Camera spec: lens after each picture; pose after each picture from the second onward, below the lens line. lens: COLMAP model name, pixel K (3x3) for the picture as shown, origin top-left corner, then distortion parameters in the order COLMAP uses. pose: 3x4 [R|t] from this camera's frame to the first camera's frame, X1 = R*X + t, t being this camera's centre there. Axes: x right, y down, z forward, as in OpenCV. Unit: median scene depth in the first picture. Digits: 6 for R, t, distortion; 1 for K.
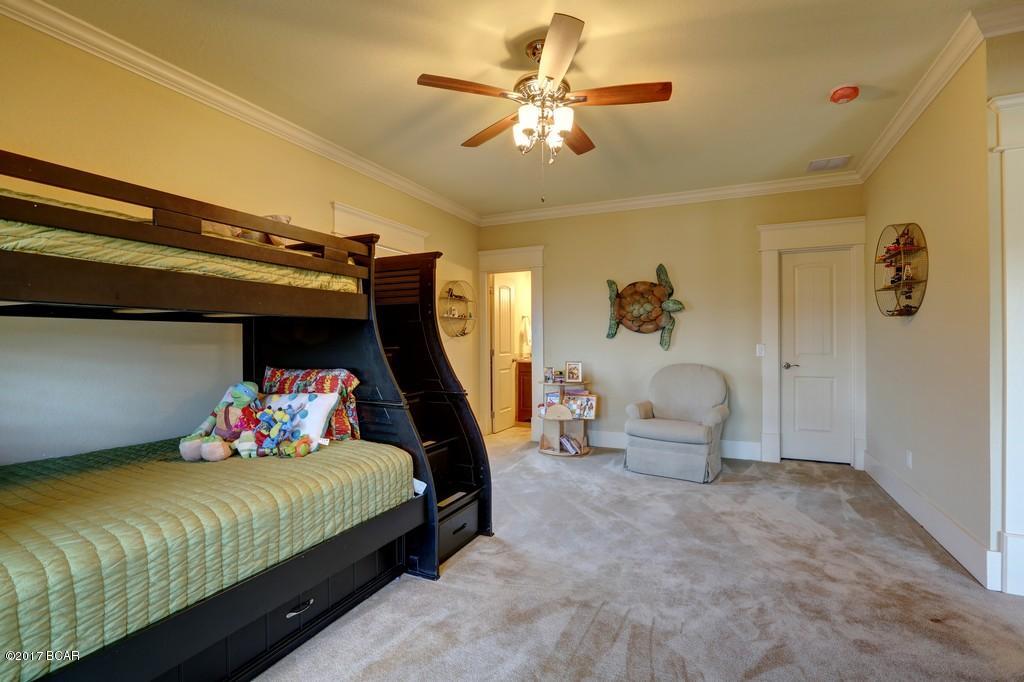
lens RADIAL K [[465.2, 0, 517.3], [0, 465.2, 339.9], [0, 0, 1]] dist [-0.039412, 0.006777]
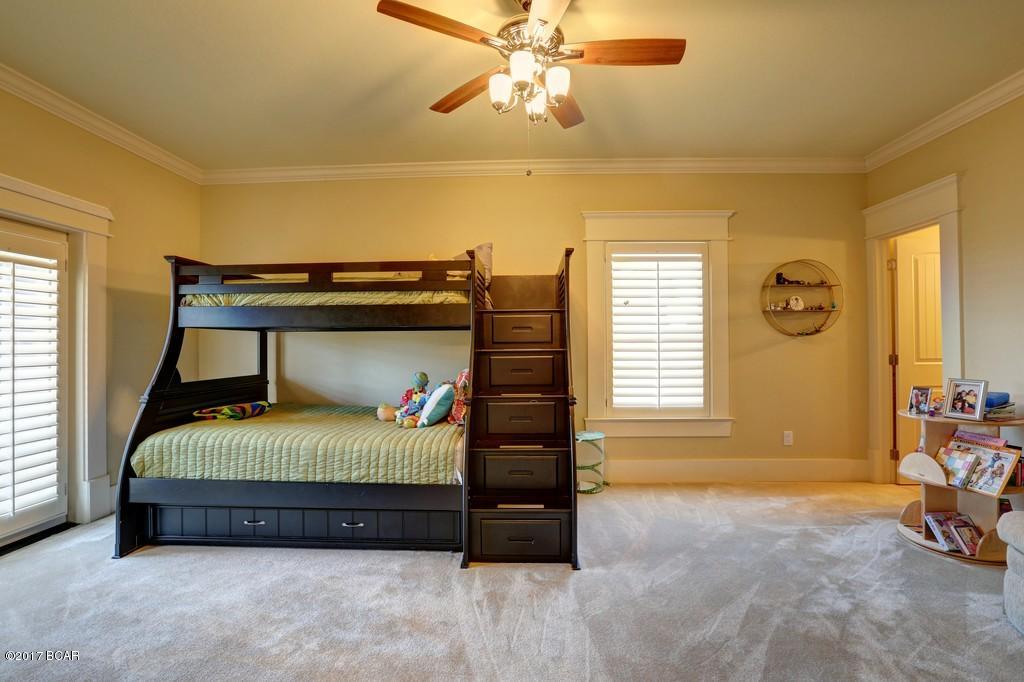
lens RADIAL K [[465.2, 0, 515.3], [0, 465.2, 341.2], [0, 0, 1]] dist [-0.039412, 0.006777]
pose [[0.388229, -0.008008, -0.921528, 0.538650], [0.006869, 0.999960, -0.005796, 0.002860], [0.921537, -0.004080, 0.388269, 0.442172]]
